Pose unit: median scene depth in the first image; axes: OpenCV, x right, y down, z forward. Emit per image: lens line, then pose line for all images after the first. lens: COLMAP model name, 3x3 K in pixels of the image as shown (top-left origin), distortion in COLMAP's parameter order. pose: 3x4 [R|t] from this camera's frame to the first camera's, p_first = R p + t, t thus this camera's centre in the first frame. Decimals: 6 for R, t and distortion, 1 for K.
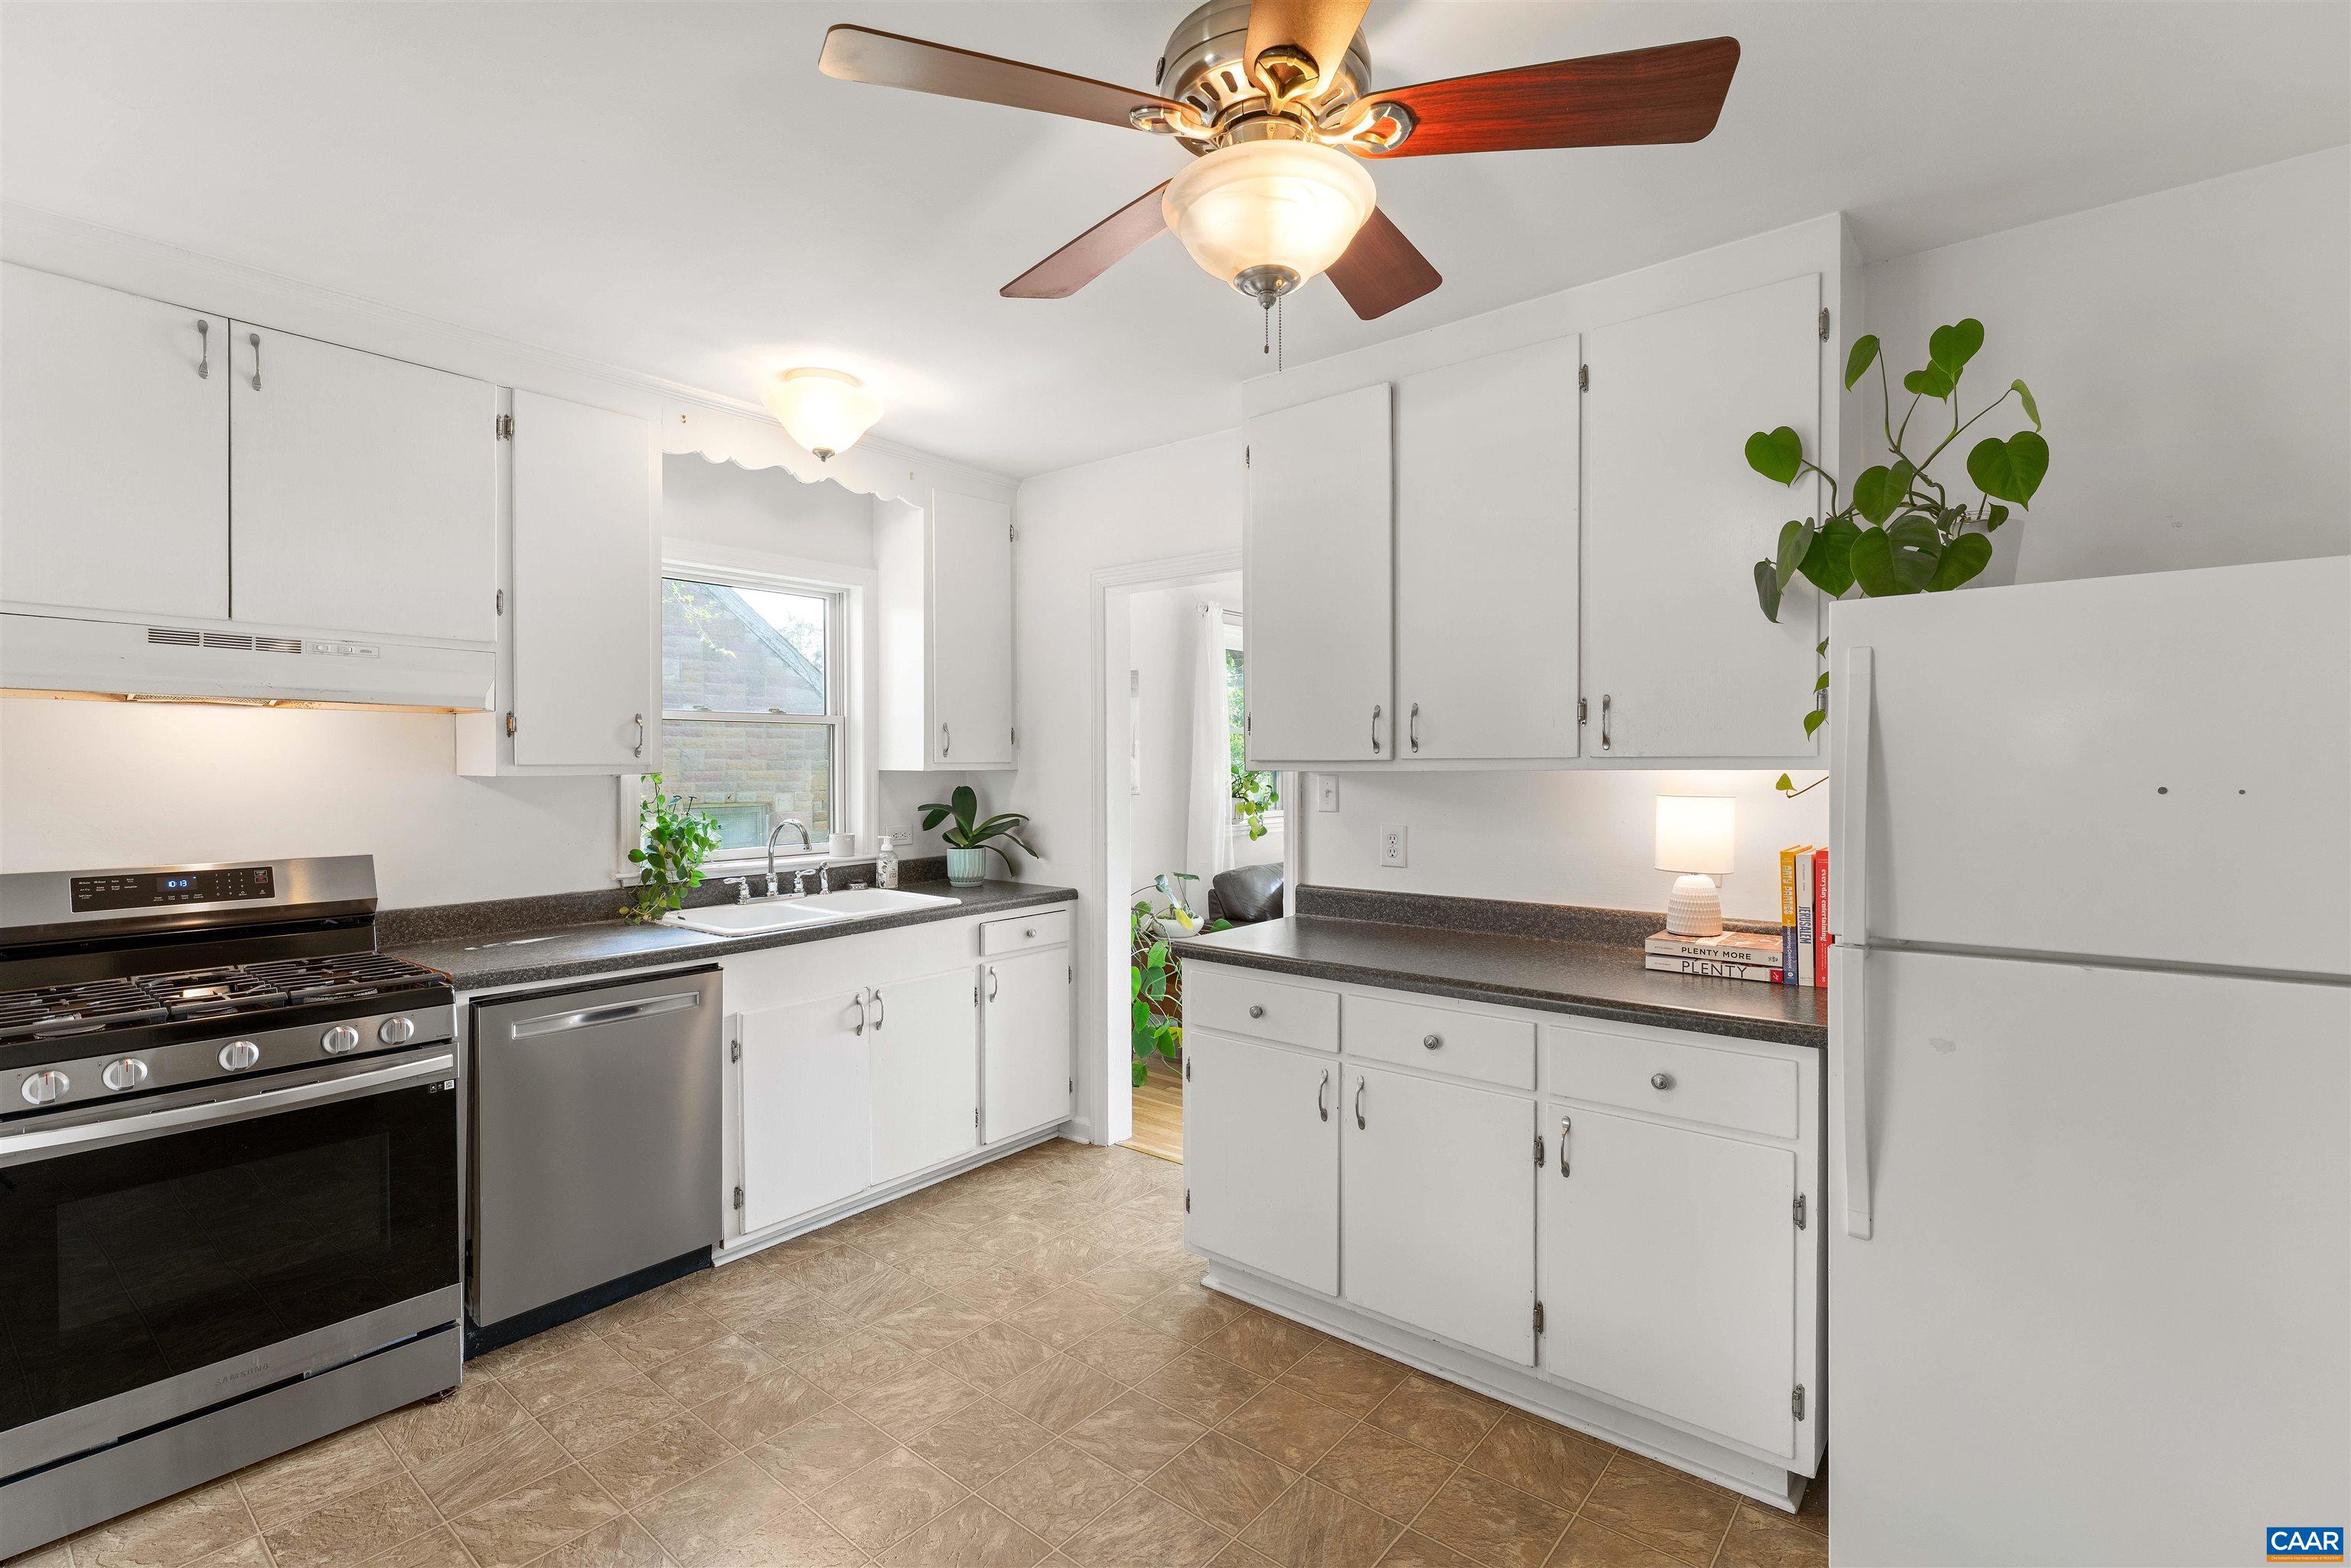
lens RADIAL K [[1071.4, 0, 1162.9], [0, 1071.4, 775.8], [0, 0, 1]] dist [-0.004942, 0.000106]
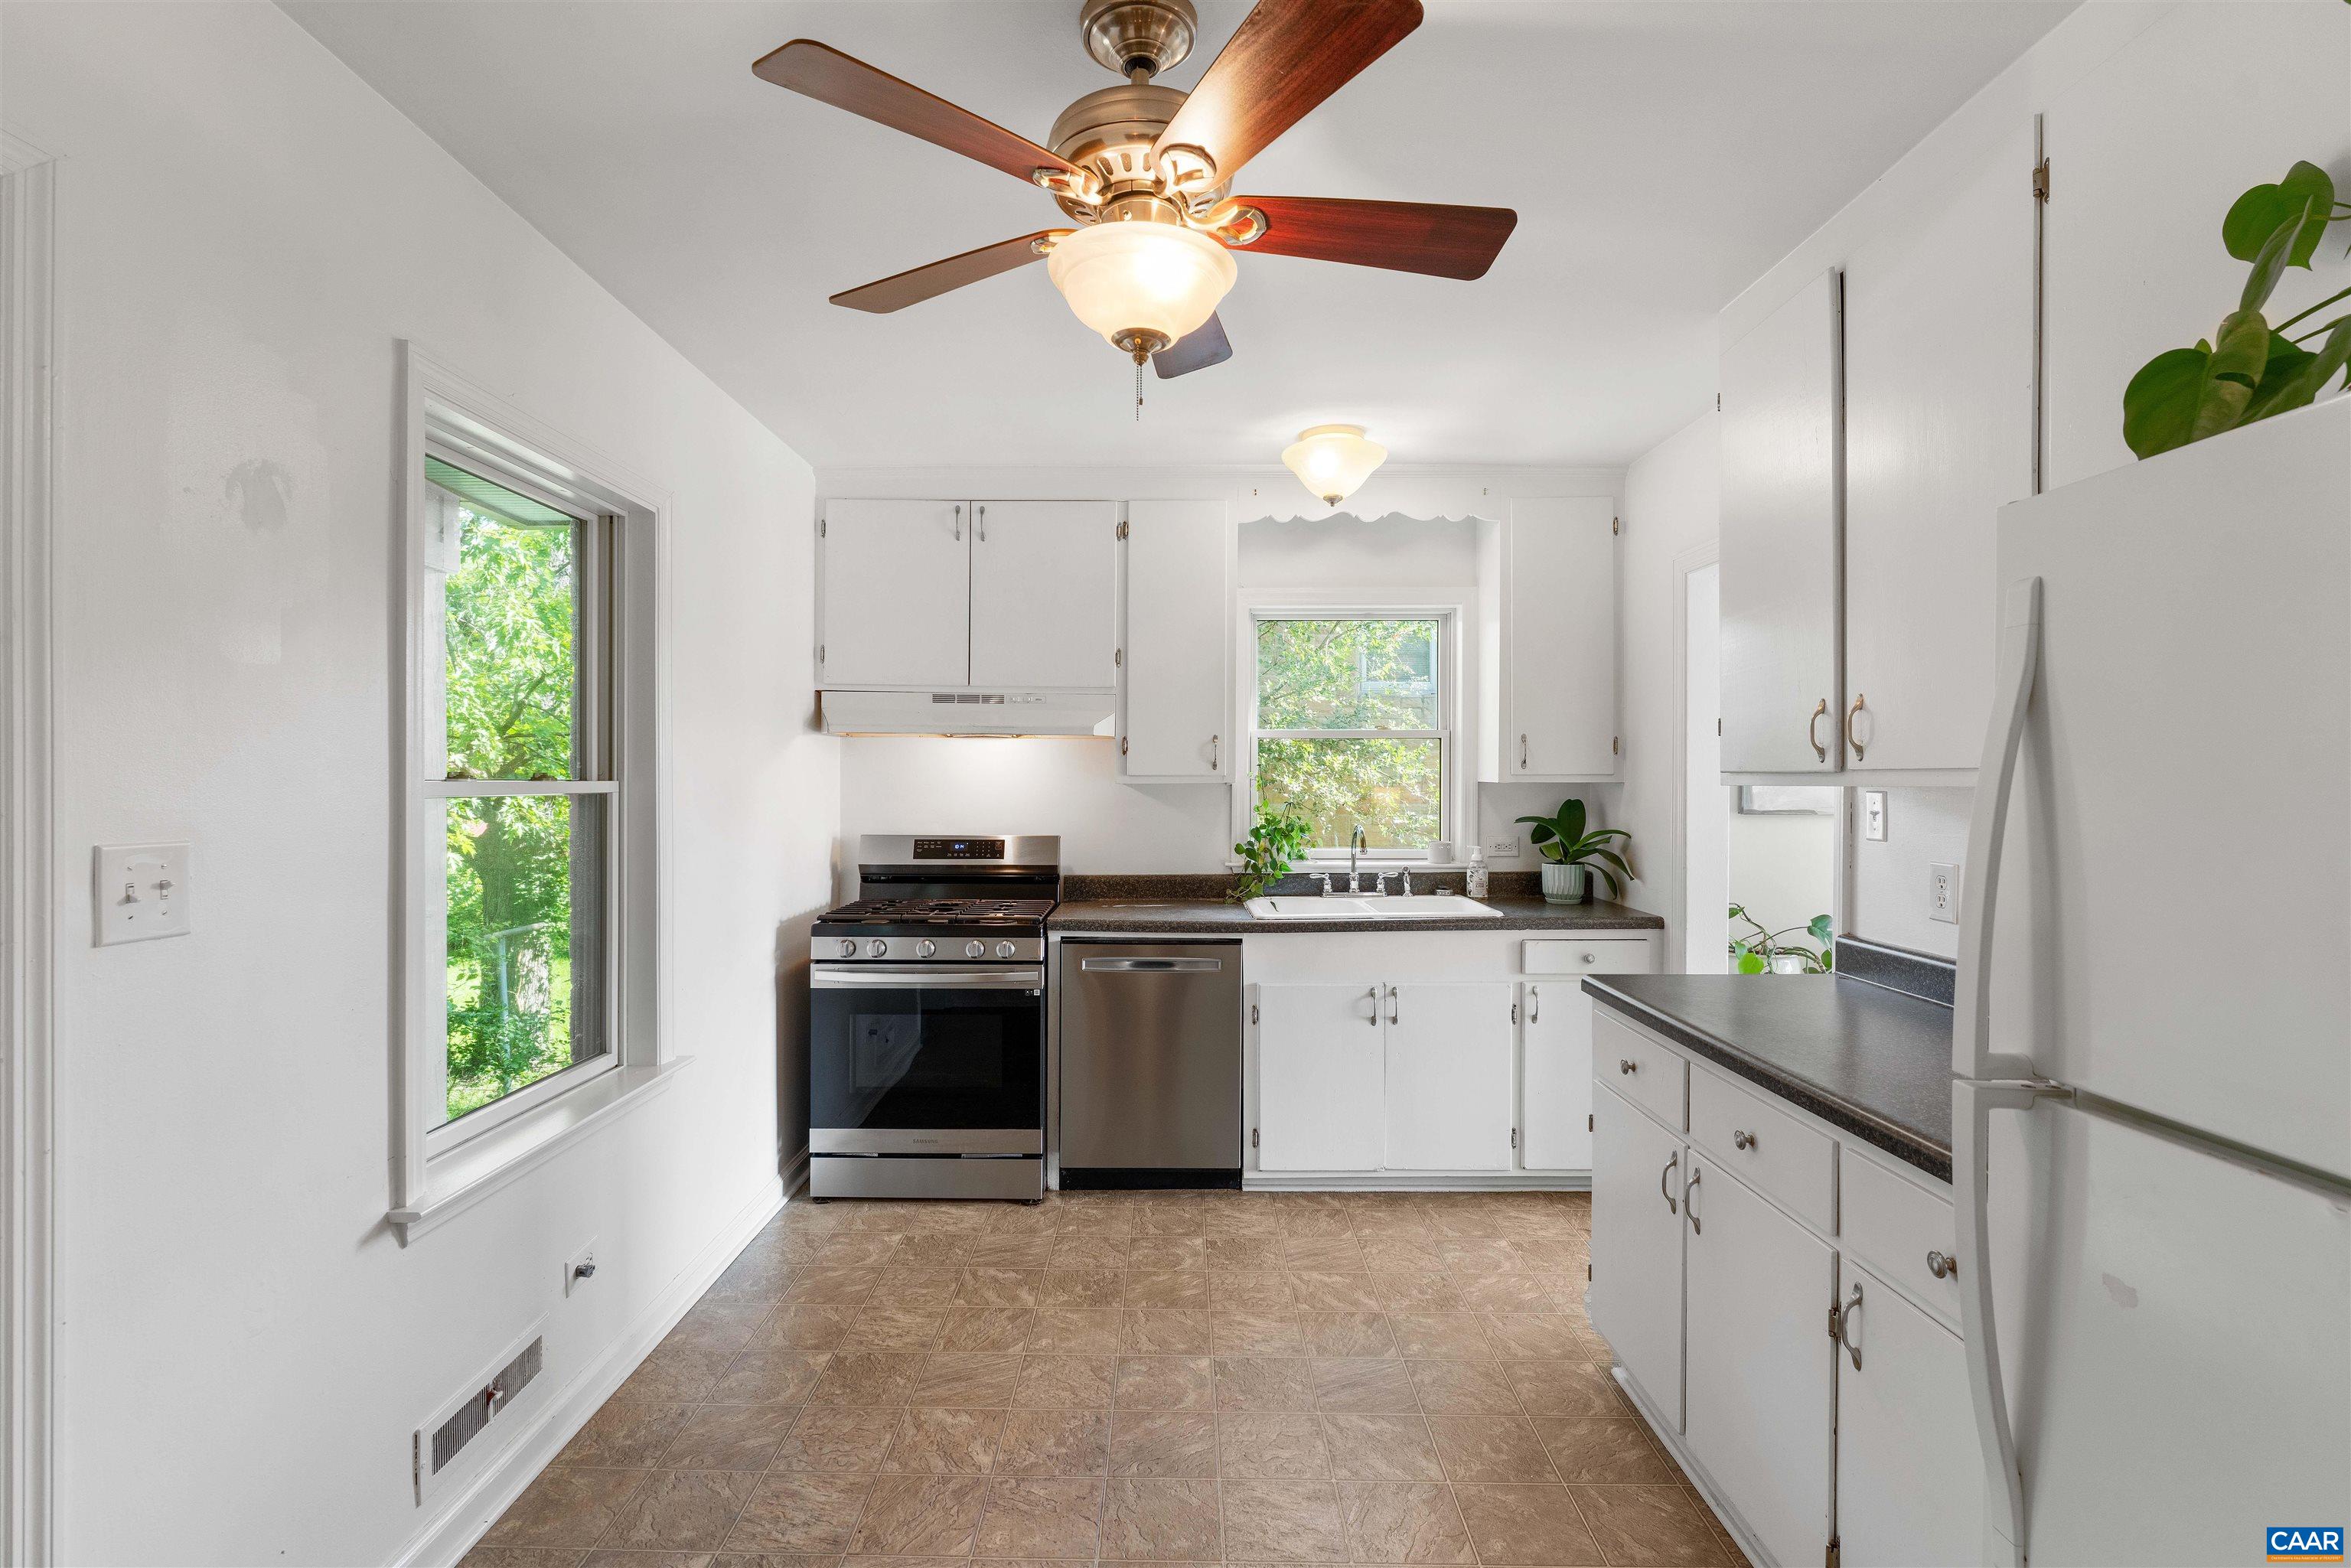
lens RADIAL K [[1071.4, 0, 1135.8], [0, 1071.4, 777.2], [0, 0, 1]] dist [-0.004942, 0.000106]
pose [[0.628978, 0.004000, -0.777413, 0.453118], [-0.011810, 0.999921, -0.004410, -0.001818], [0.777333, 0.011955, 0.628976, 0.141090]]
